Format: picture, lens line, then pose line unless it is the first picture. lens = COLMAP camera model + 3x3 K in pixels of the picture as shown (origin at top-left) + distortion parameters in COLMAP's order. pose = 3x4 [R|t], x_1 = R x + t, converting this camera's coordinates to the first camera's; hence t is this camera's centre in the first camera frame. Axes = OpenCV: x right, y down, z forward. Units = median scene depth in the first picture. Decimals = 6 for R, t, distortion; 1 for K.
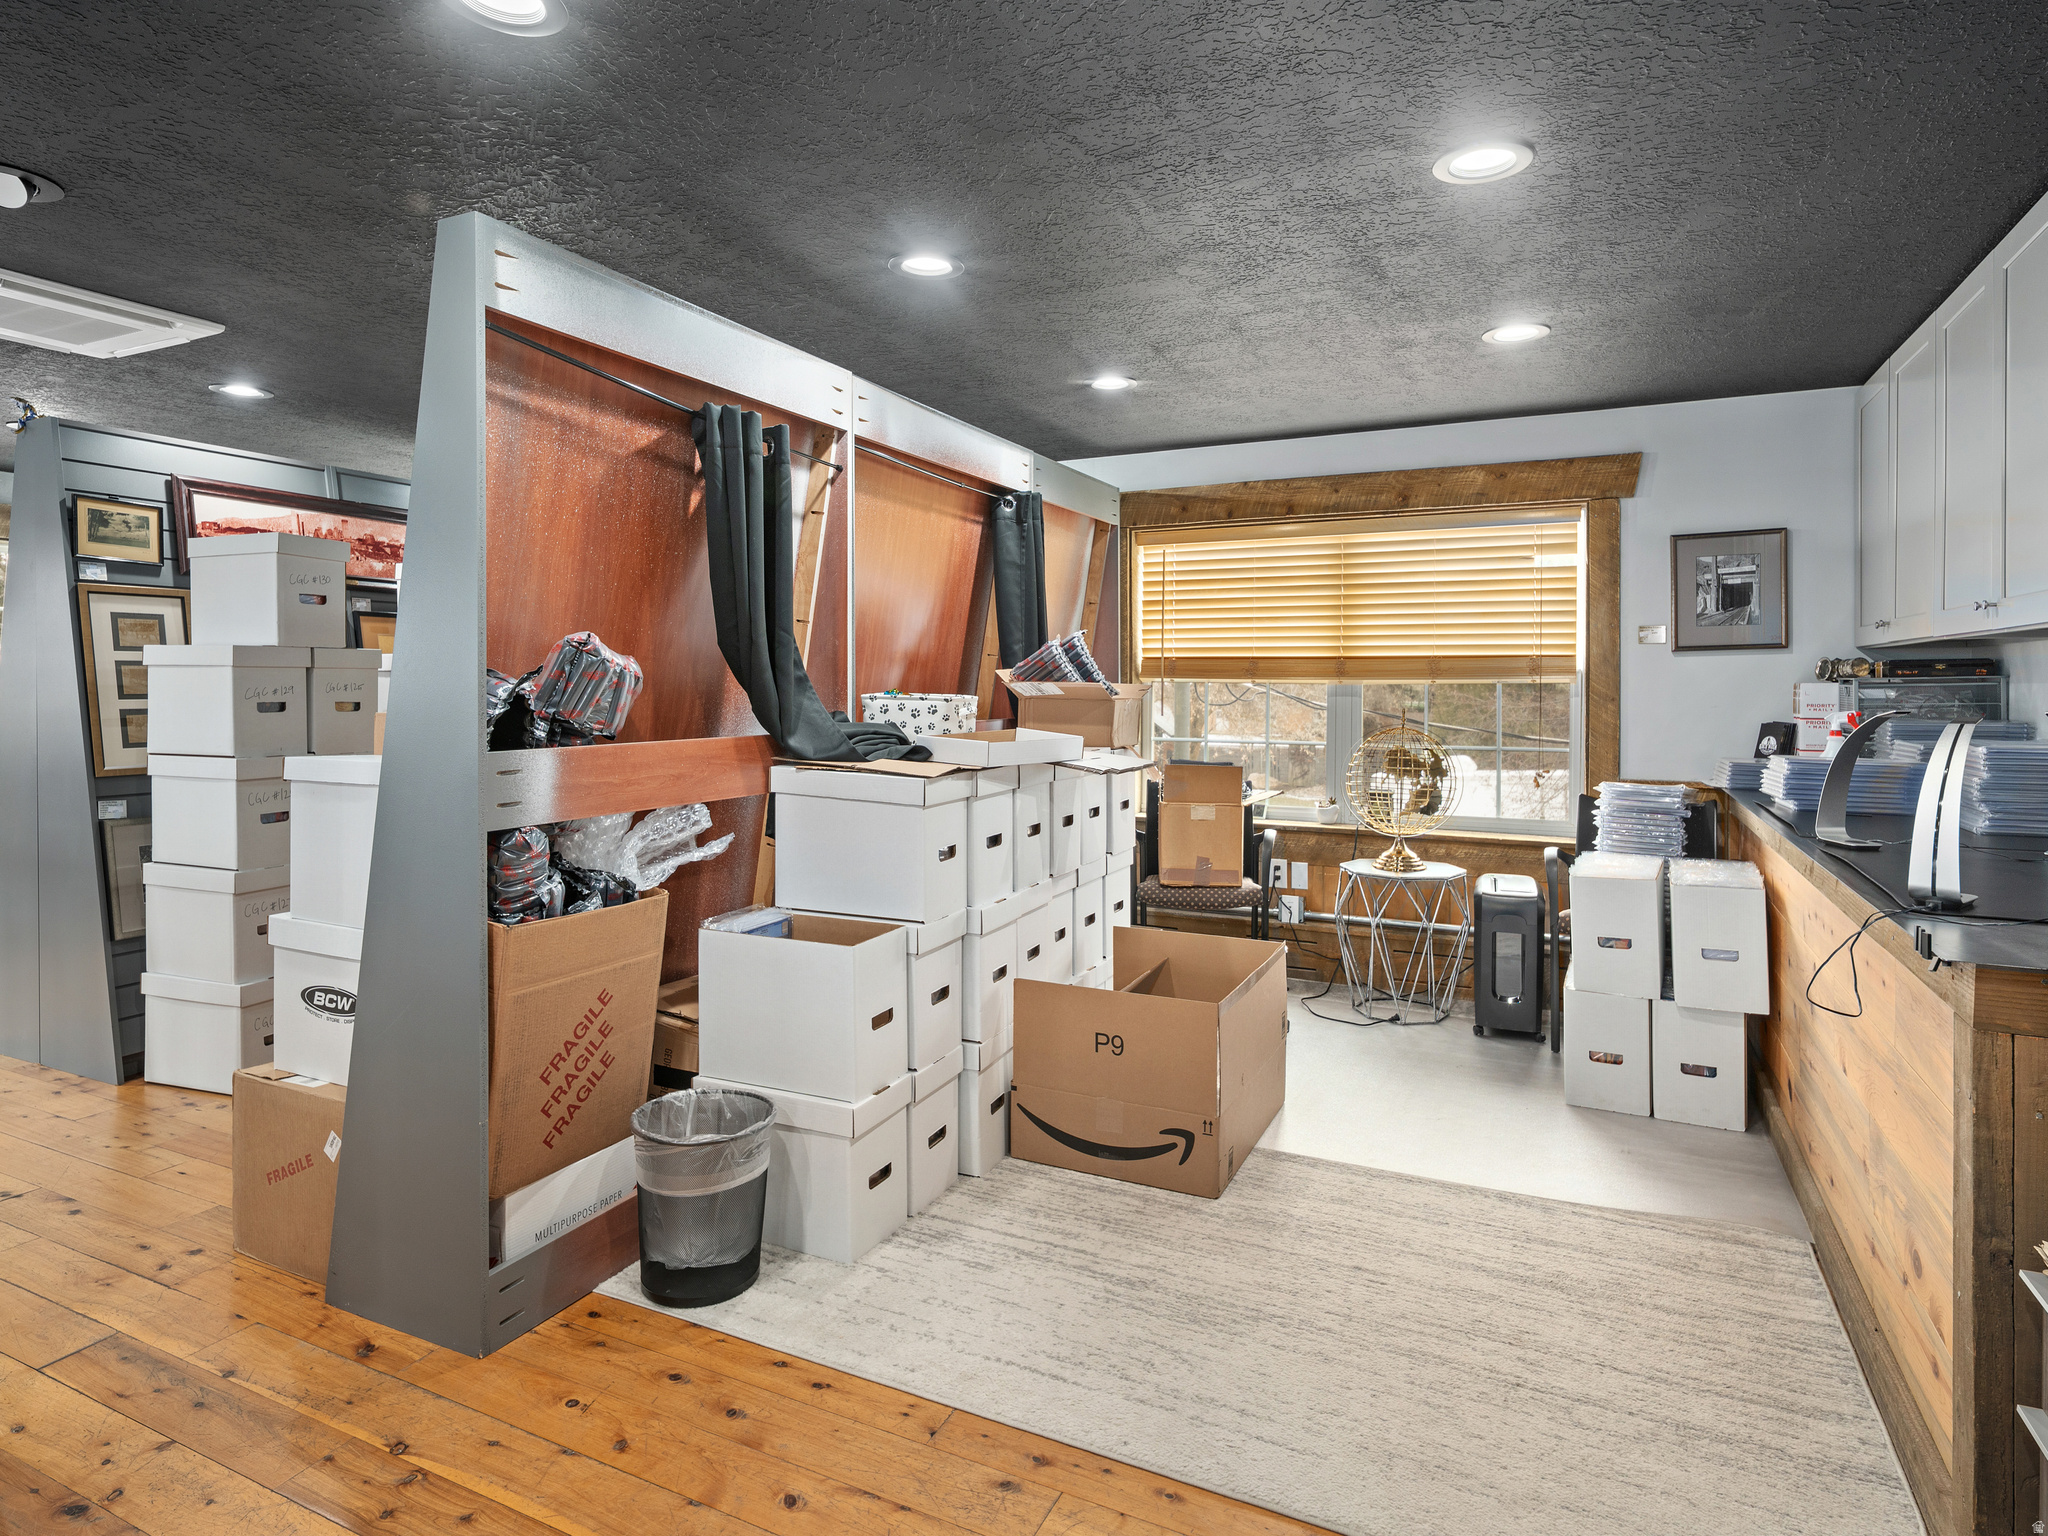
lens RADIAL K [[1141.6, 0, 1022.0], [0, 1141.6, 691.0], [0, 0, 1]] dist [0.006034, 0.000339]
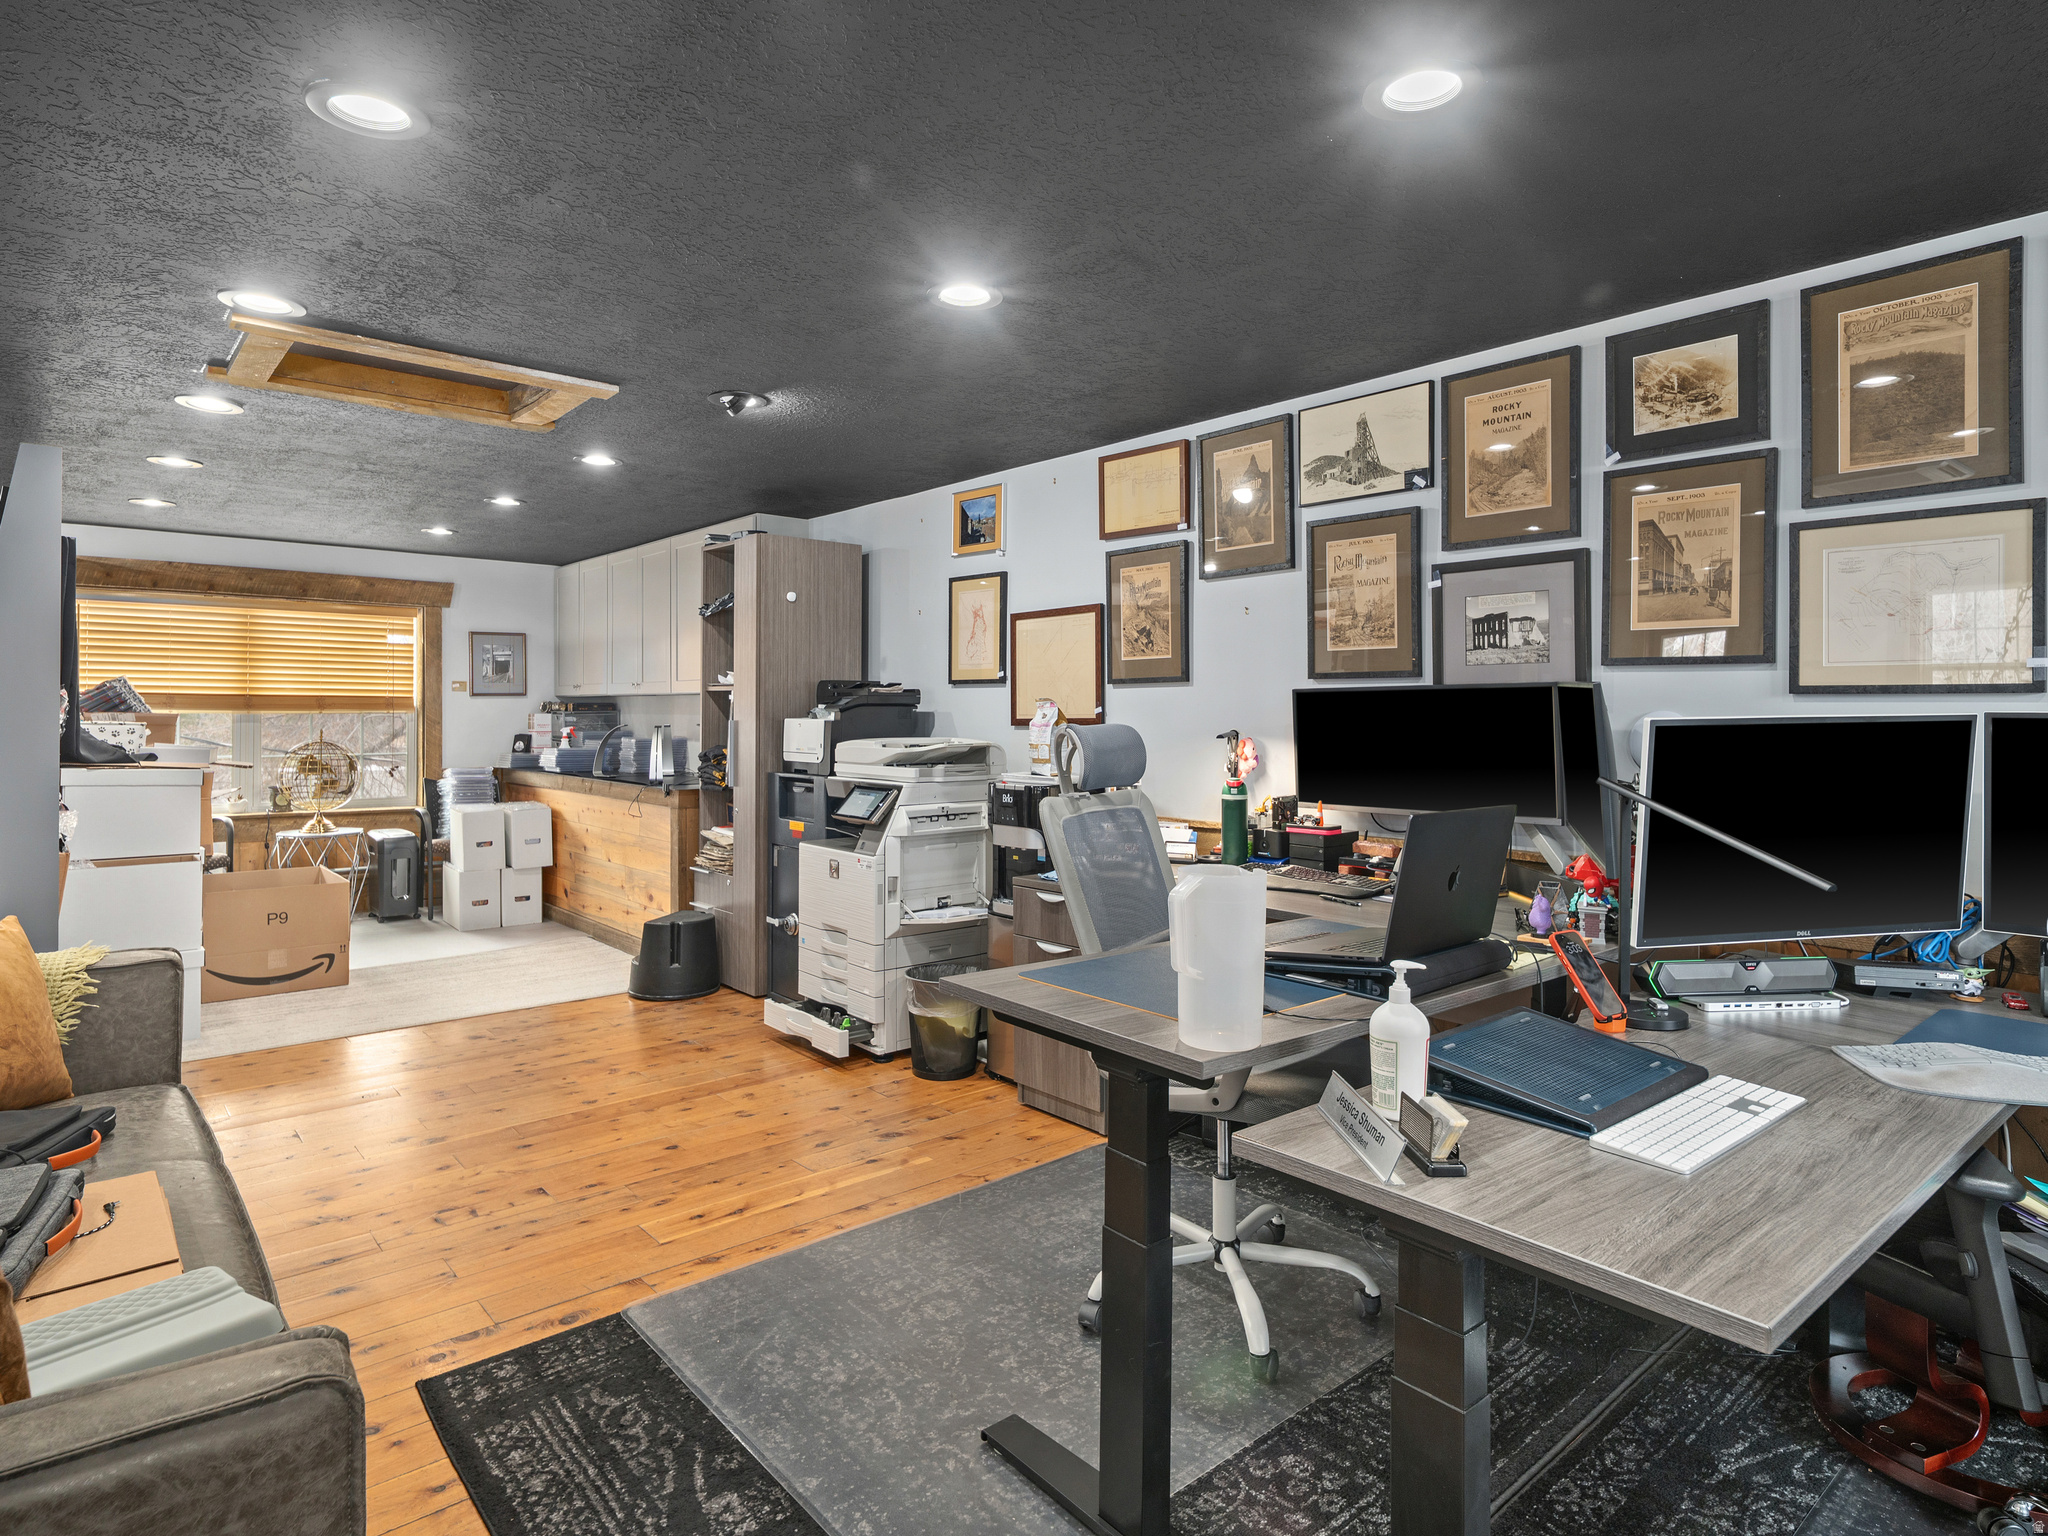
lens RADIAL K [[1147.3, 0, 1026.4], [0, 1147.3, 752.4], [0, 0, 1]] dist [0.019254, 0.000316]
pose [[0.396727, -0.027352, 0.917529, -0.720614], [0.007349, 0.999619, 0.026622, 0.011651], [-0.917907, -0.003819, 0.396777, -0.500524]]
